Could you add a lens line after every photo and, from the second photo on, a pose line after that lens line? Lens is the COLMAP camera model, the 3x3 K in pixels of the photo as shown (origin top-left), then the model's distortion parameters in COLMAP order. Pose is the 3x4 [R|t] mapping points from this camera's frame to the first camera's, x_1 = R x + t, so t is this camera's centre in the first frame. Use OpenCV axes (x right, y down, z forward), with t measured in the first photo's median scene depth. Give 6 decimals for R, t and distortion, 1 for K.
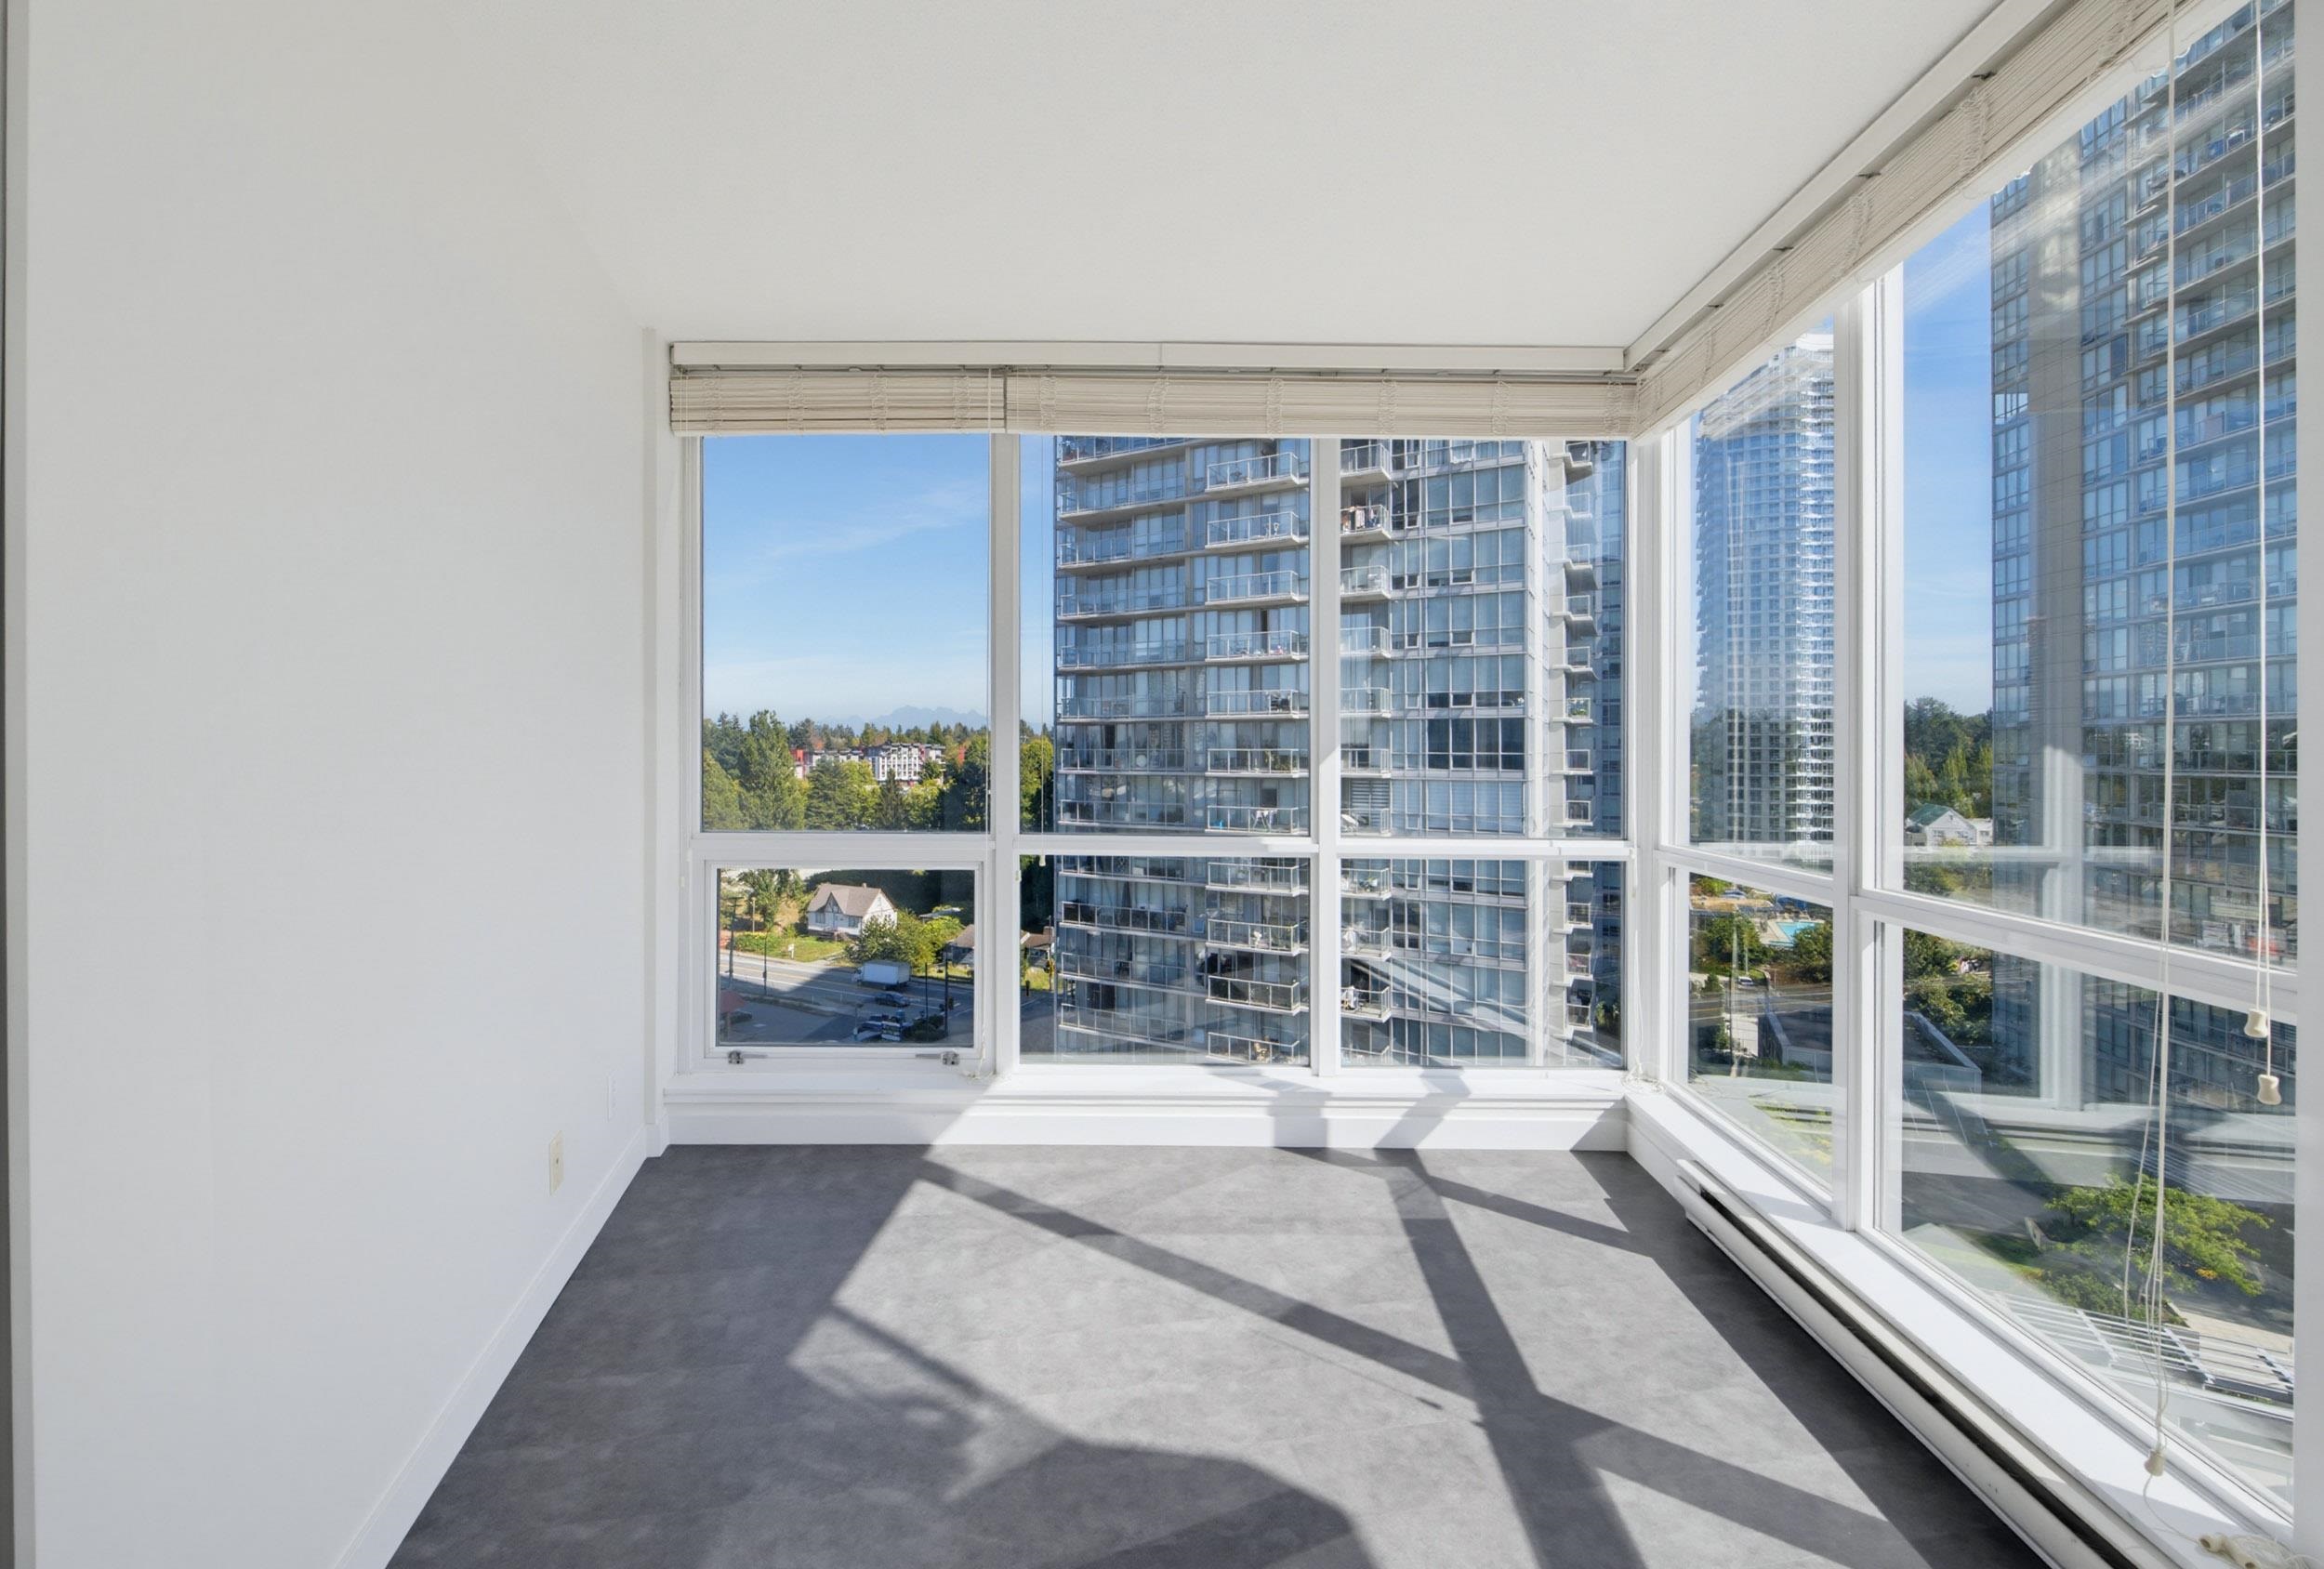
lens RADIAL K [[957.7, 0, 1134.3], [0, 957.7, 751.6], [0, 0, 1]] dist [-0.001342, -0.000554]
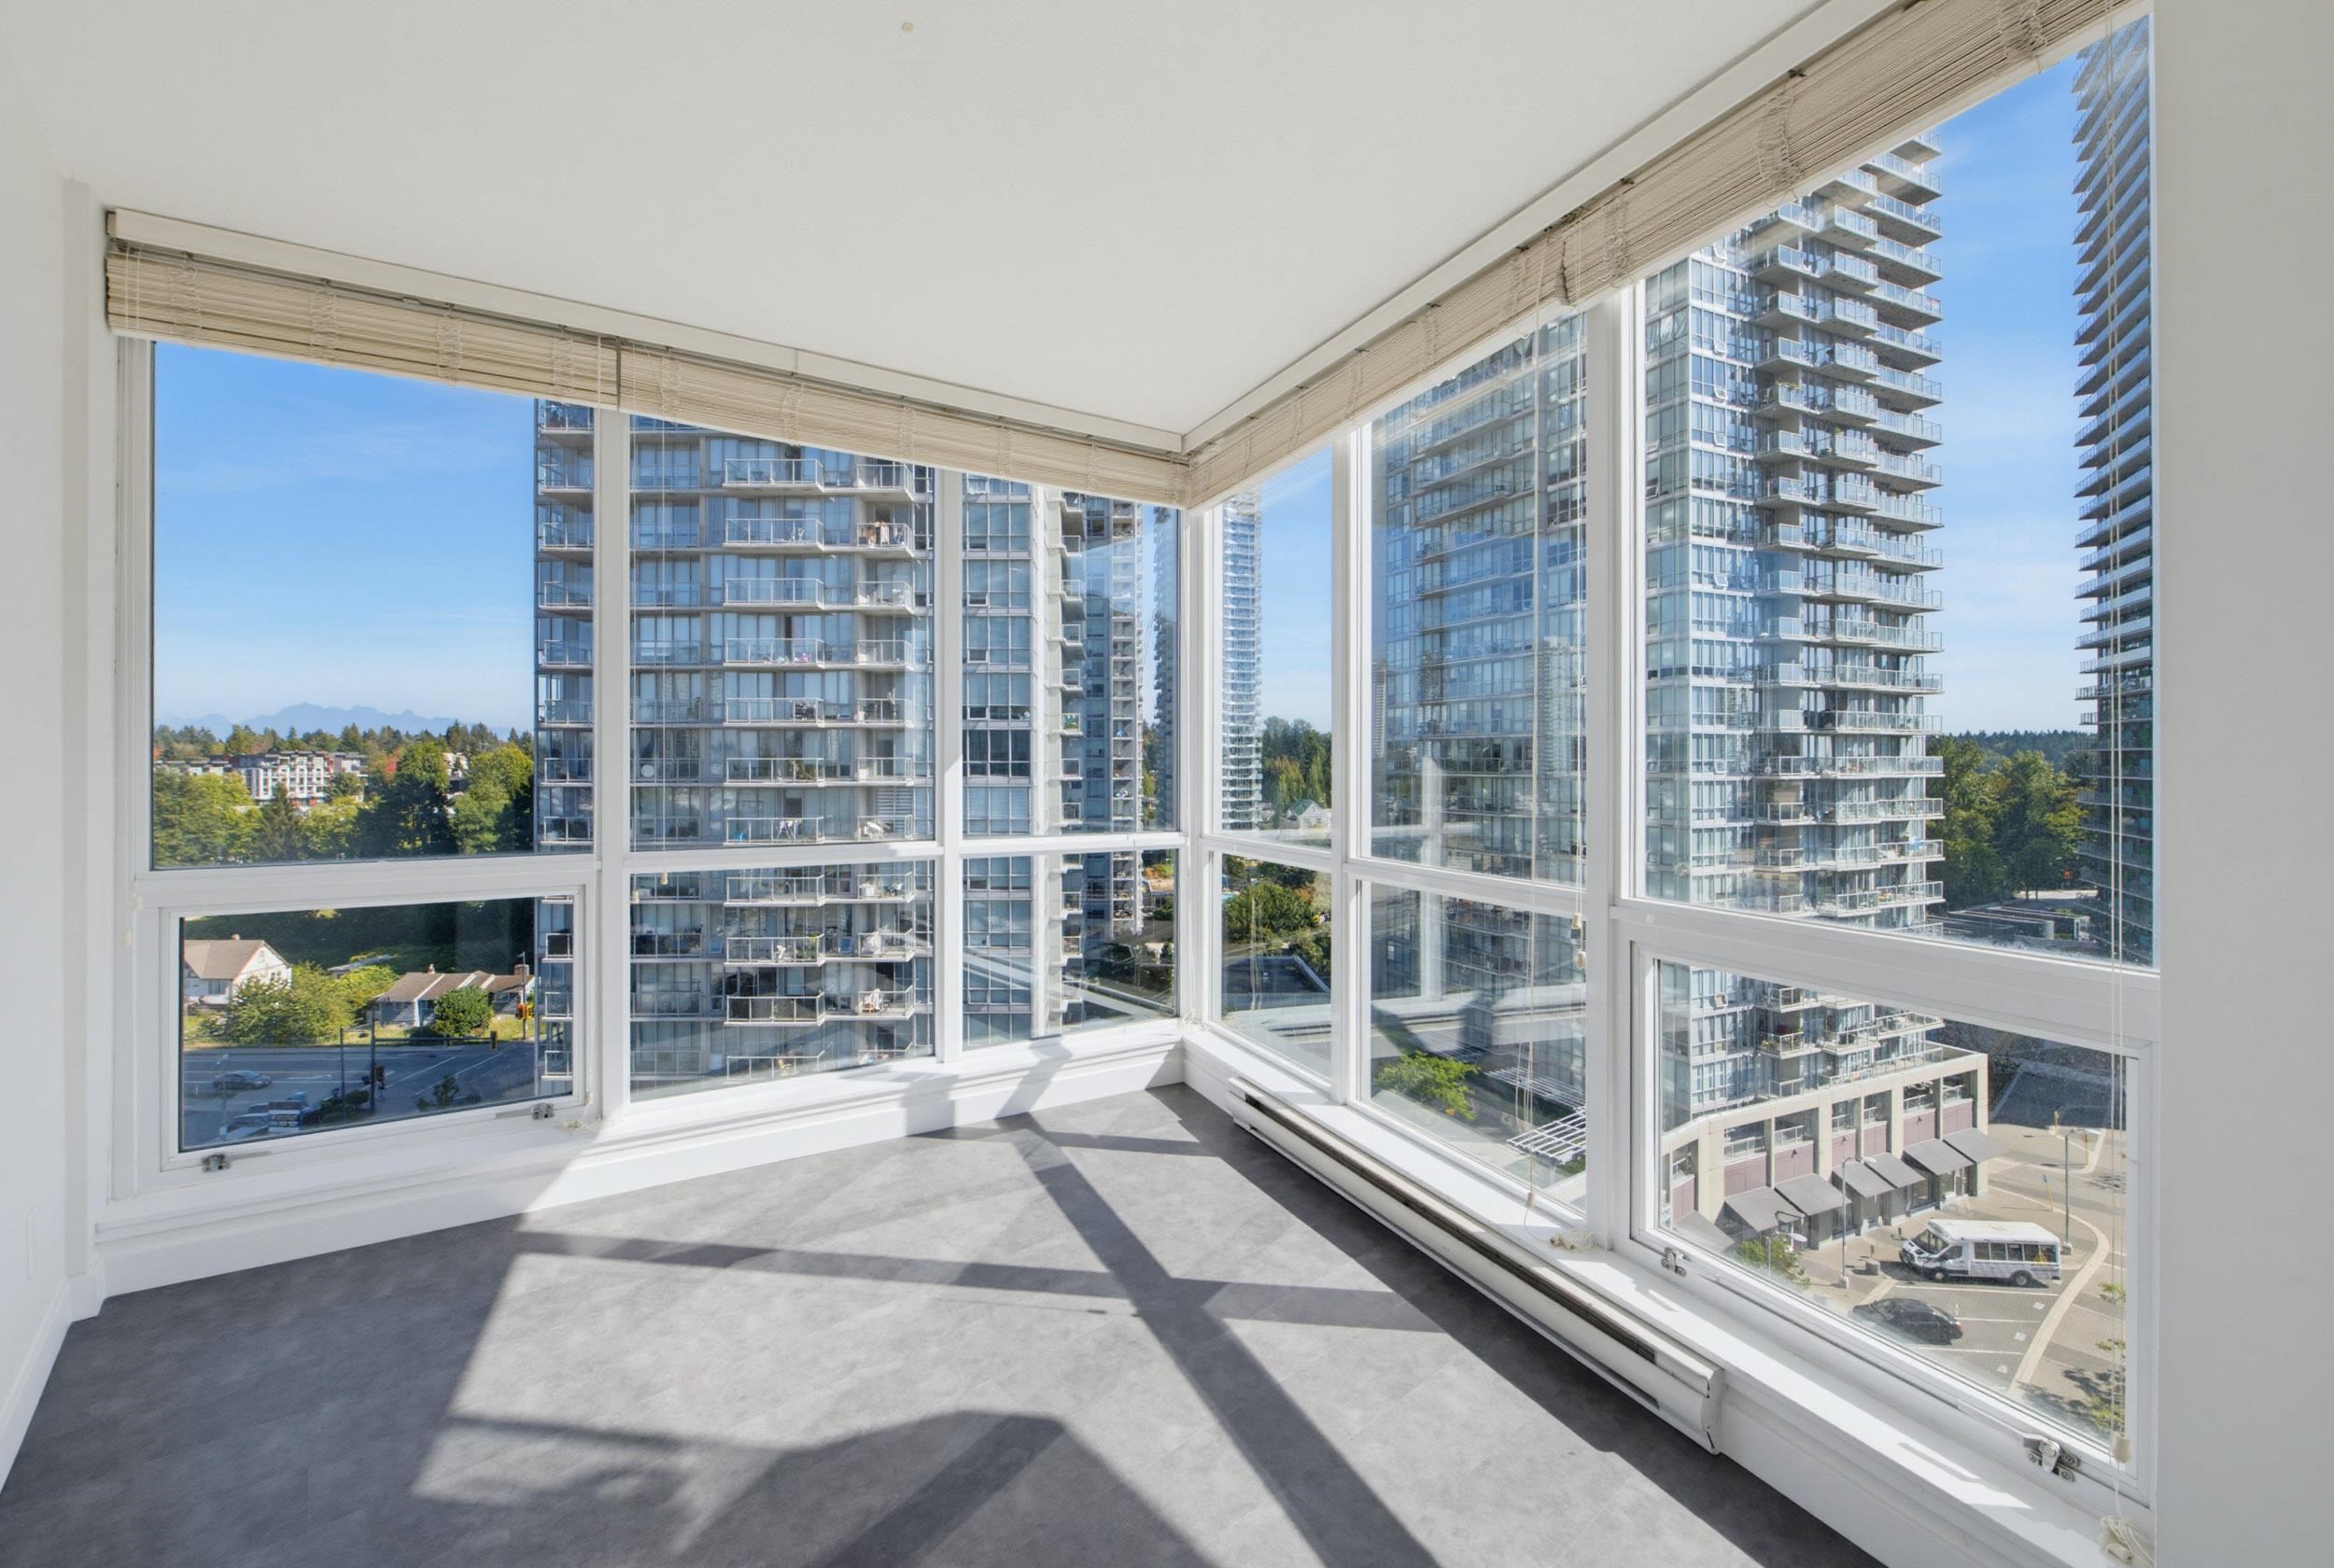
lens RADIAL K [[941.7, 0, 1125.4], [0, 941.7, 760.2], [0, 0, 1]] dist [-0.000190, -0.001021]
pose [[0.862226, -0.002124, 0.506519, -0.170715], [0.002092, 0.999998, 0.000633, -0.000935], [-0.506519, 0.000513, 0.862228, -0.015857]]
